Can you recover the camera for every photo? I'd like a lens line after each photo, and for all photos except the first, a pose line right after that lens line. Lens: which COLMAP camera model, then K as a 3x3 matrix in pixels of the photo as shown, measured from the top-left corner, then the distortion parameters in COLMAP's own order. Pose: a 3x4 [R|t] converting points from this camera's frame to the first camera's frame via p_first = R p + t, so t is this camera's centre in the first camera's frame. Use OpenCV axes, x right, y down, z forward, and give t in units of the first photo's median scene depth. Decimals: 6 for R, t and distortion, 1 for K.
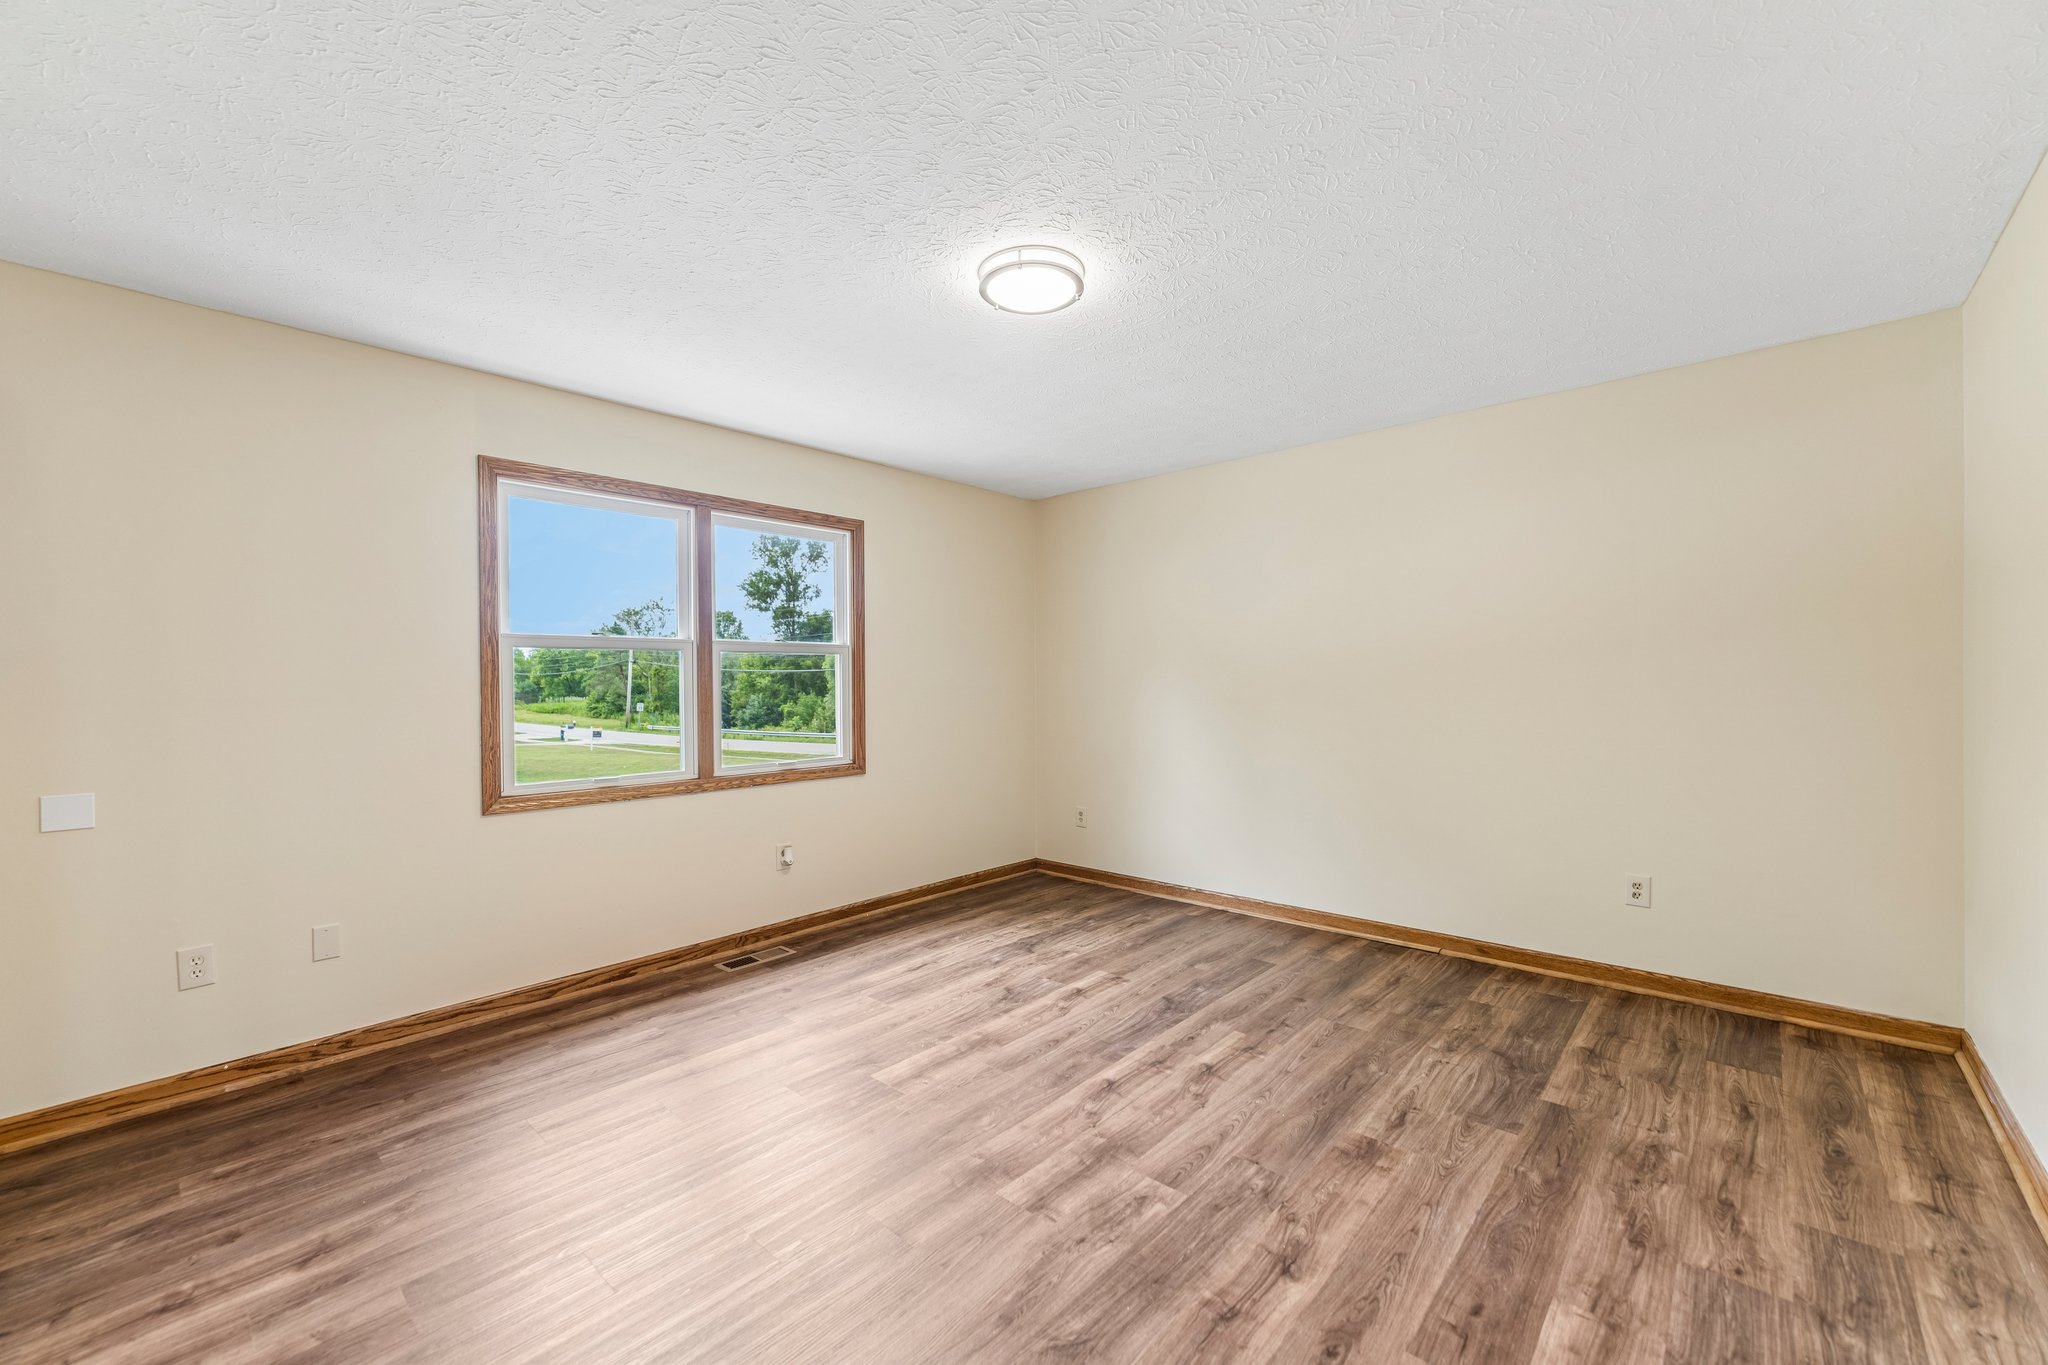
lens RADIAL K [[814.2, 0, 1020.0], [0, 814.2, 680.9], [0, 0, 1]] dist [-0.001663, -0.000182]
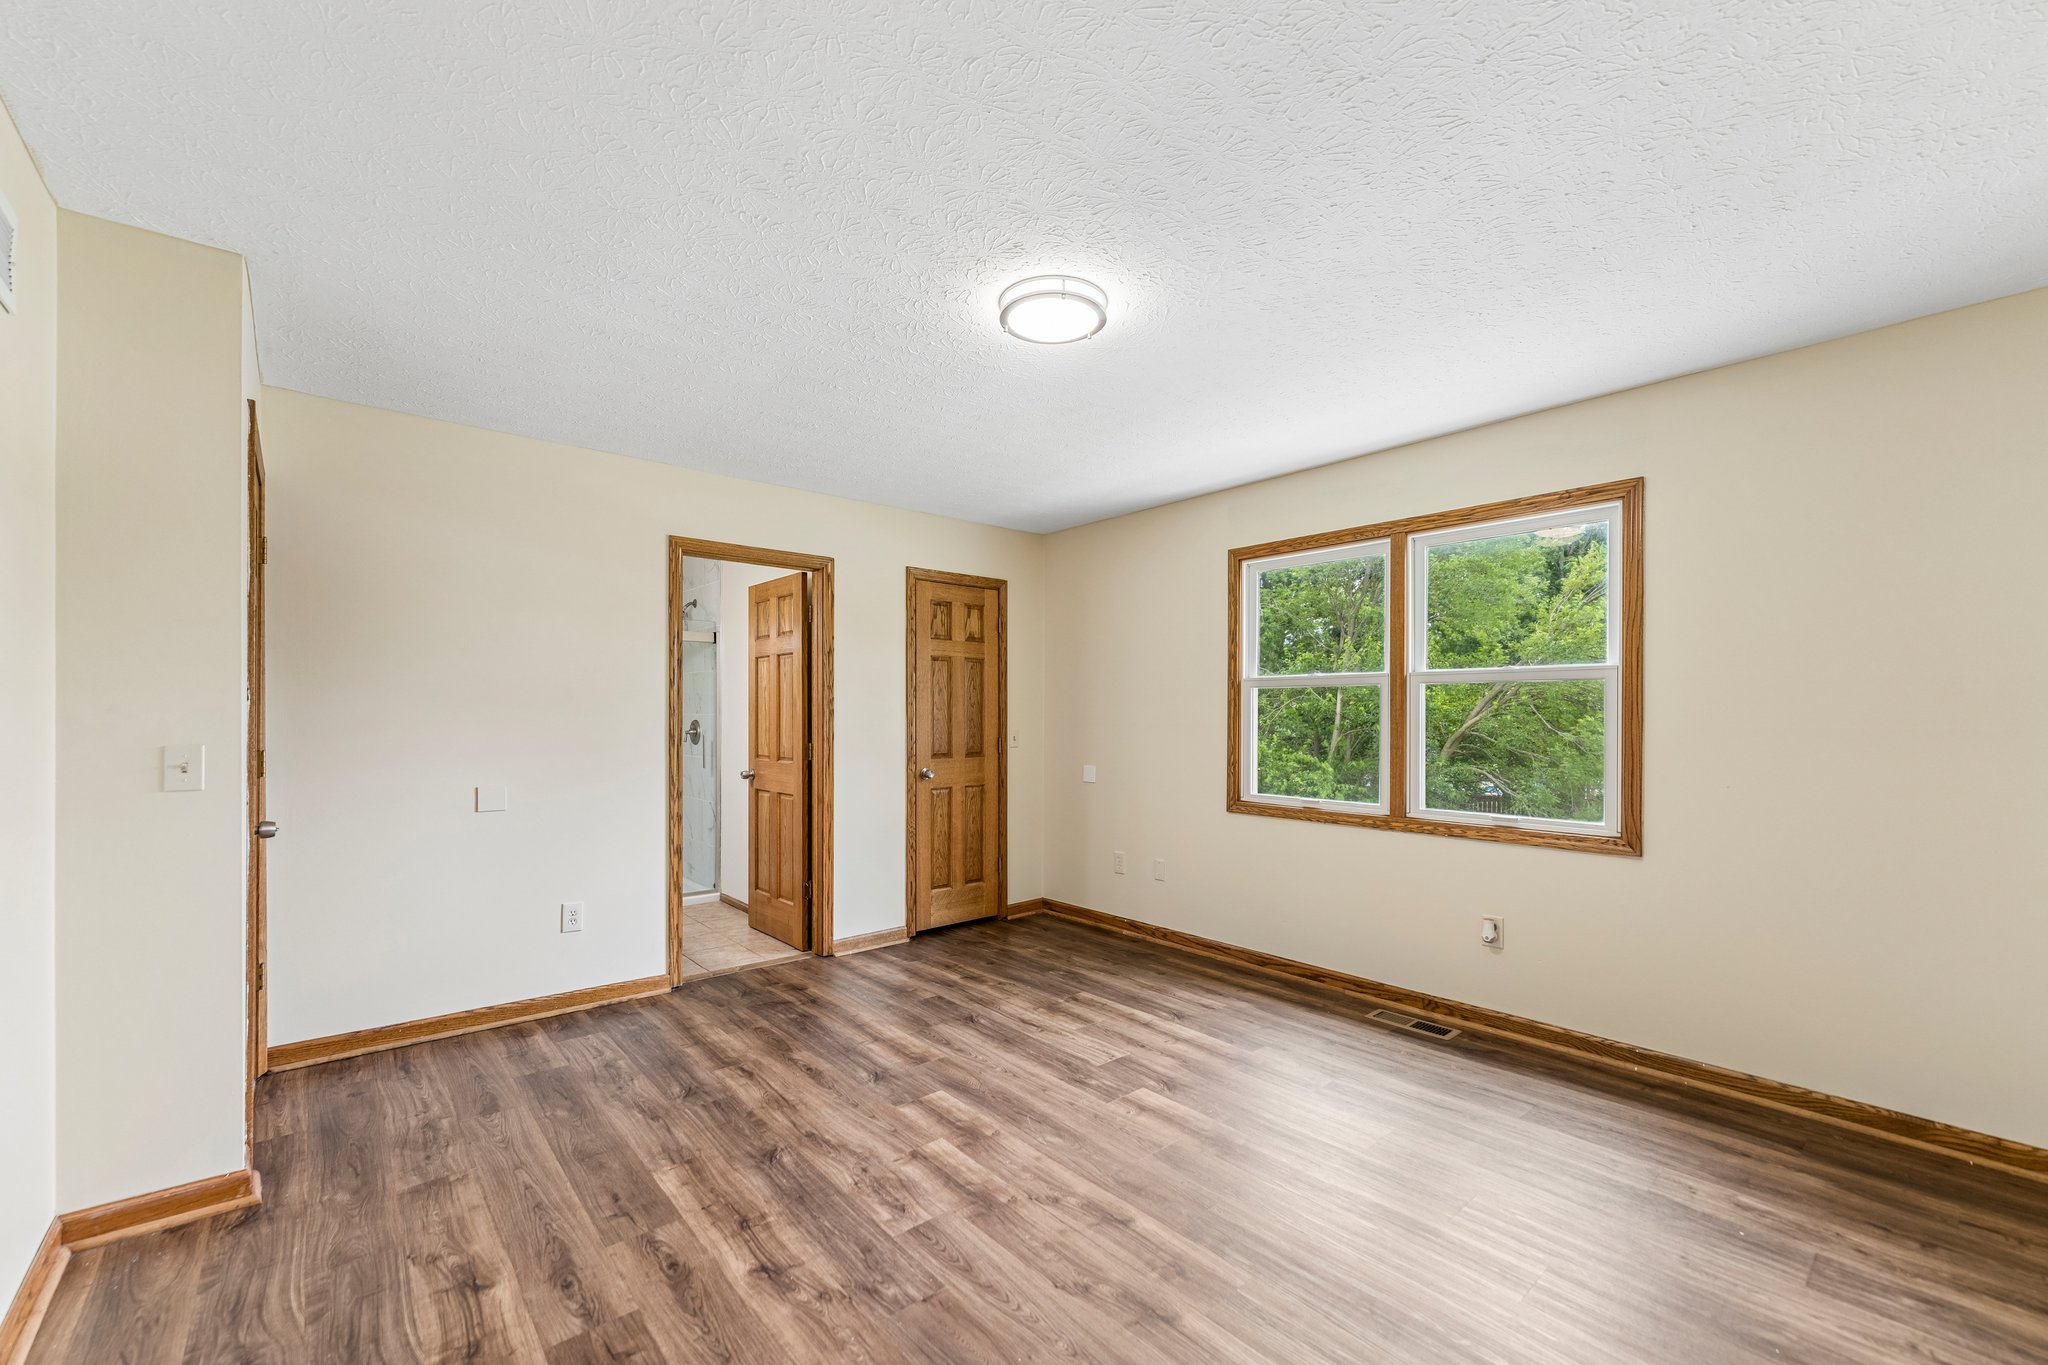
lens RADIAL K [[822.5, 0, 1022.1], [0, 822.5, 712.6], [0, 0, 1]] dist [0.000433, 0.000139]
pose [[-0.120446, 0.005628, -0.992704, 0.788159], [-0.001493, 0.999982, 0.005850, -0.010544], [0.992719, 0.002187, -0.120435, 0.849490]]
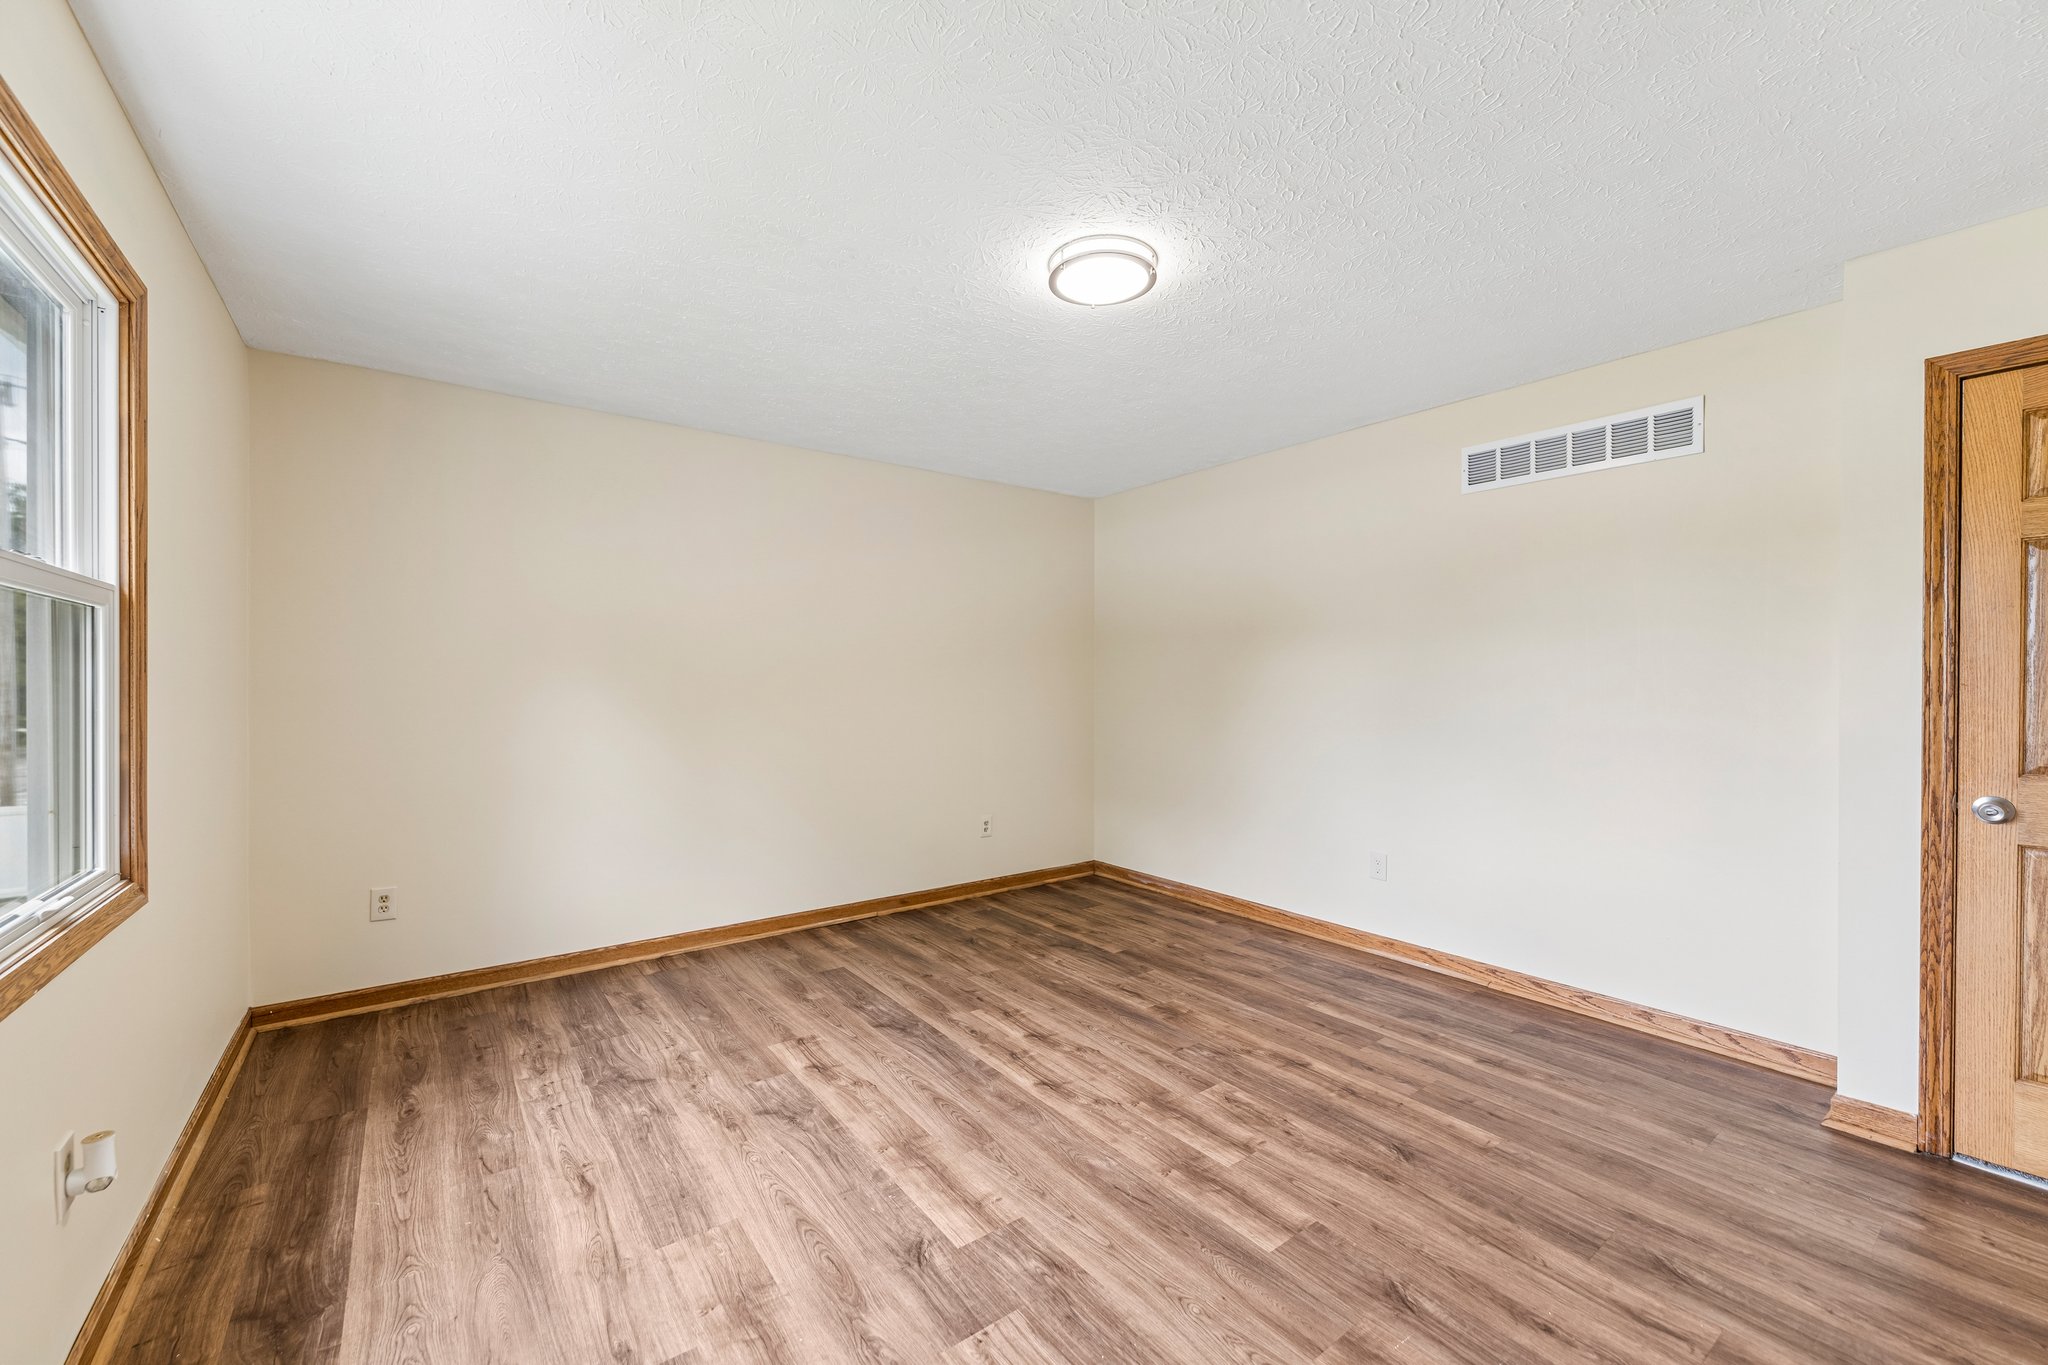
lens RADIAL K [[814.2, 0, 1020.0], [0, 814.2, 680.9], [0, 0, 1]] dist [-0.001663, -0.000182]
pose [[0.185447, 0.010504, 0.982598, -0.752626], [-0.003855, 0.999943, -0.009961, 0.007035], [-0.982647, -0.001941, 0.185477, 0.718070]]
